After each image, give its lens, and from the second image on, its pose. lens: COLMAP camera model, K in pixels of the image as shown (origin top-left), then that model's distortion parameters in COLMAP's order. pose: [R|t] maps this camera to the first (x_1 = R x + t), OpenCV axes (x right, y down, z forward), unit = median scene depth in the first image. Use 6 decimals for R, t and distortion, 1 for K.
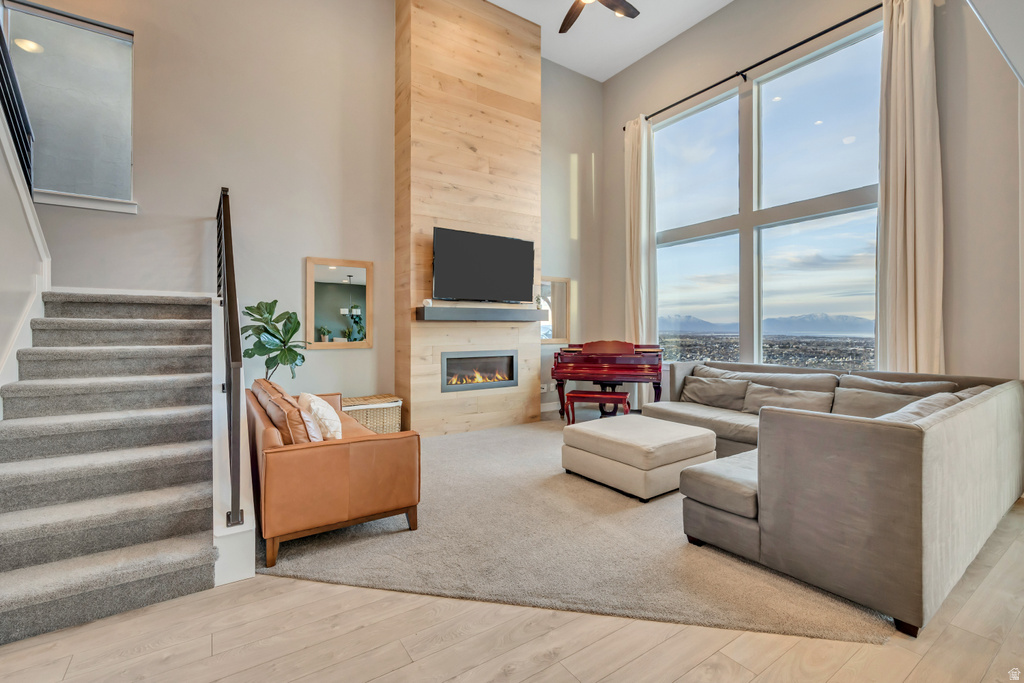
lens RADIAL K [[456.0, 0, 513.2], [0, 456.0, 329.5], [0, 0, 1]] dist [-0.000476, 0.000360]
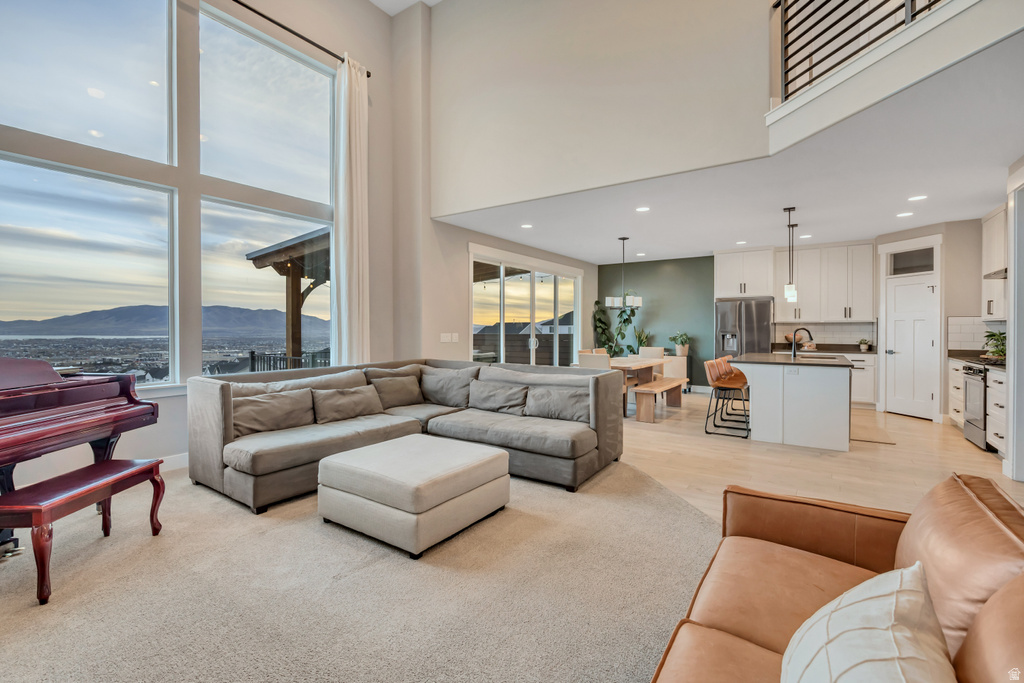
lens RADIAL K [[456.0, 0, 513.2], [0, 456.0, 329.5], [0, 0, 1]] dist [-0.000476, 0.000360]
pose [[-0.371741, 0.002049, 0.928334, -0.364646], [0.000485, 0.999998, -0.002013, 0.000995], [-0.928337, -0.000298, -0.371741, 0.786306]]
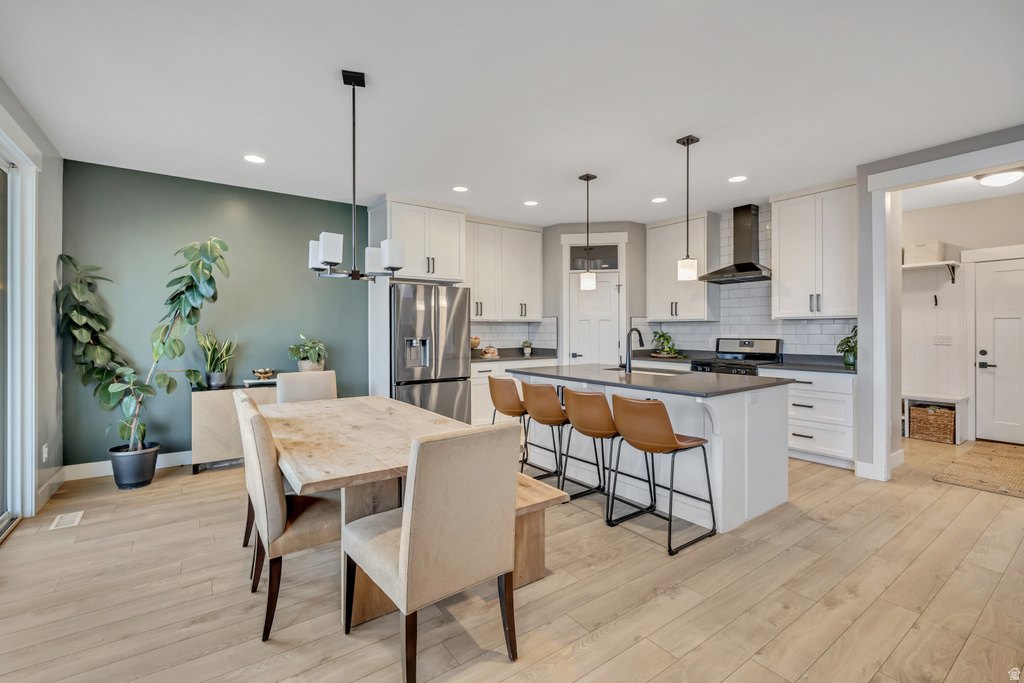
lens RADIAL K [[456.0, 0, 513.2], [0, 456.0, 329.5], [0, 0, 1]] dist [-0.000476, 0.000360]
pose [[-0.999070, 0.006354, -0.042657, 0.575339], [0.006357, 0.999980, 0.000087, -0.003797], [0.042657, -0.000184, -0.999090, 0.488710]]
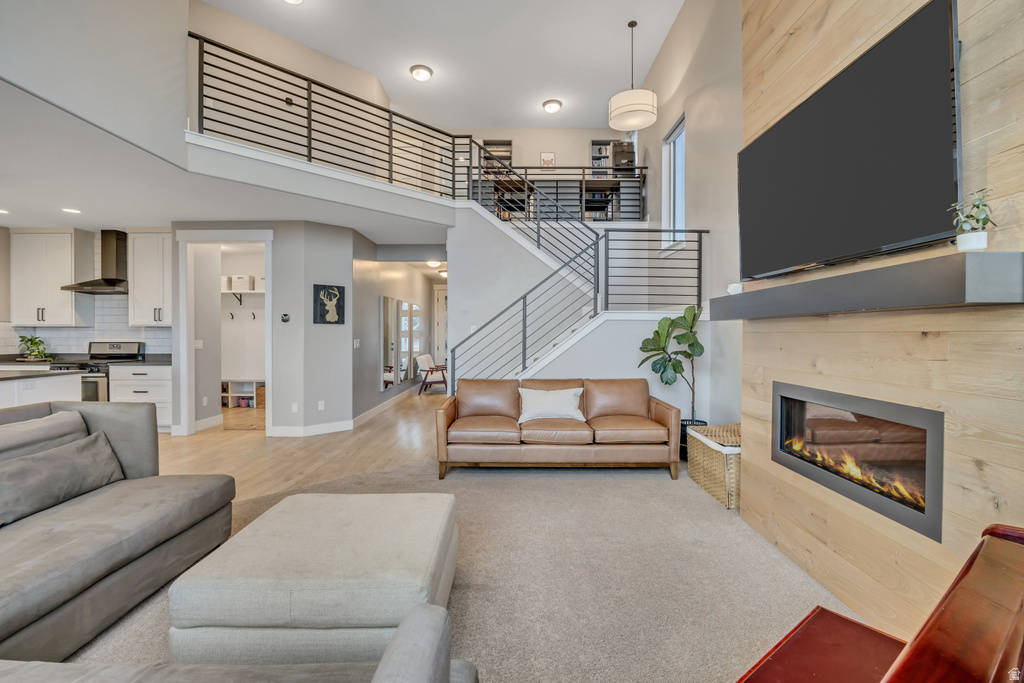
lens RADIAL K [[451.8, 0, 512.8], [0, 451.8, 335.8], [0, 0, 1]] dist [-0.003358, 0.000081]
pose [[-0.570268, 0.005574, -0.821440, 0.405570], [0.000354, 0.999979, 0.006540, -0.004261], [0.821459, 0.003439, -0.570258, 1.010371]]
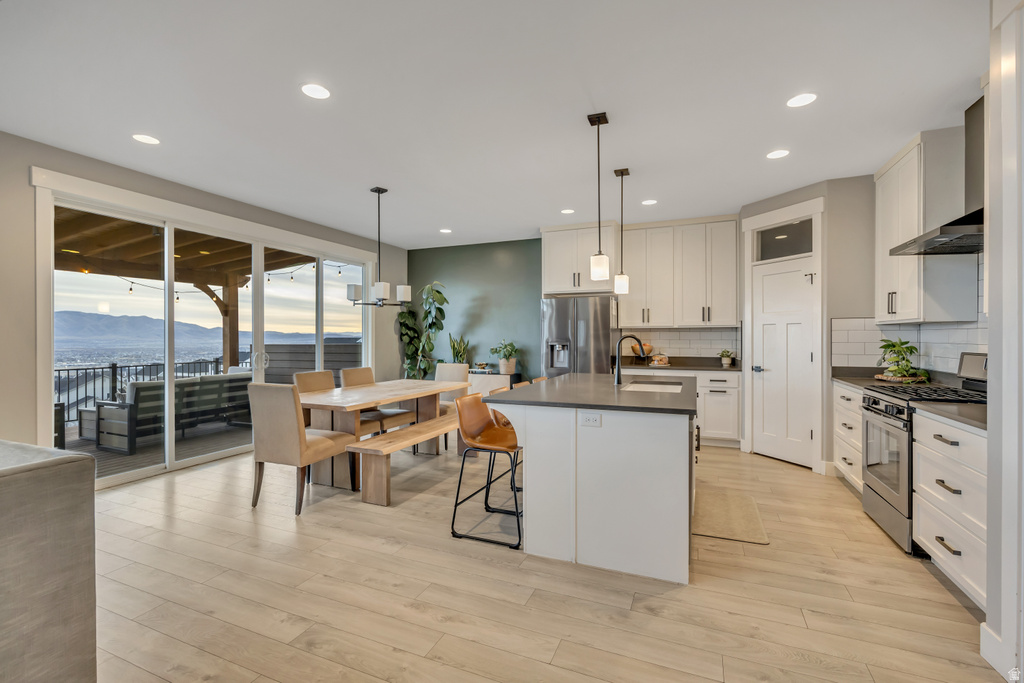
lens RADIAL K [[451.8, 0, 512.8], [0, 451.8, 335.8], [0, 0, 1]] dist [-0.003358, 0.000081]
pose [[-0.548691, 0.007280, 0.835993, -0.071610], [0.002825, 0.999973, -0.006855, 0.000694], [-0.836020, -0.001400, -0.548697, 0.260299]]
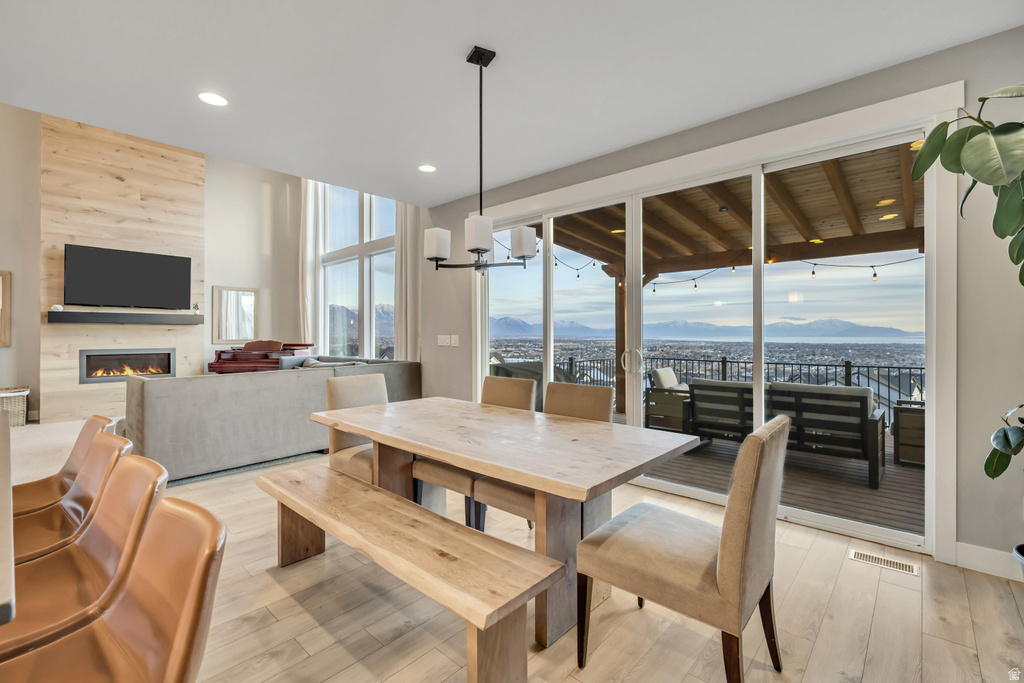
lens RADIAL K [[451.8, 0, 512.8], [0, 451.8, 335.8], [0, 0, 1]] dist [-0.003358, 0.000081]
pose [[0.970932, 0.001800, 0.239348, 0.631092], [-0.003280, 0.999978, 0.005787, 0.002740], [-0.239332, -0.006404, 0.970917, -0.390082]]
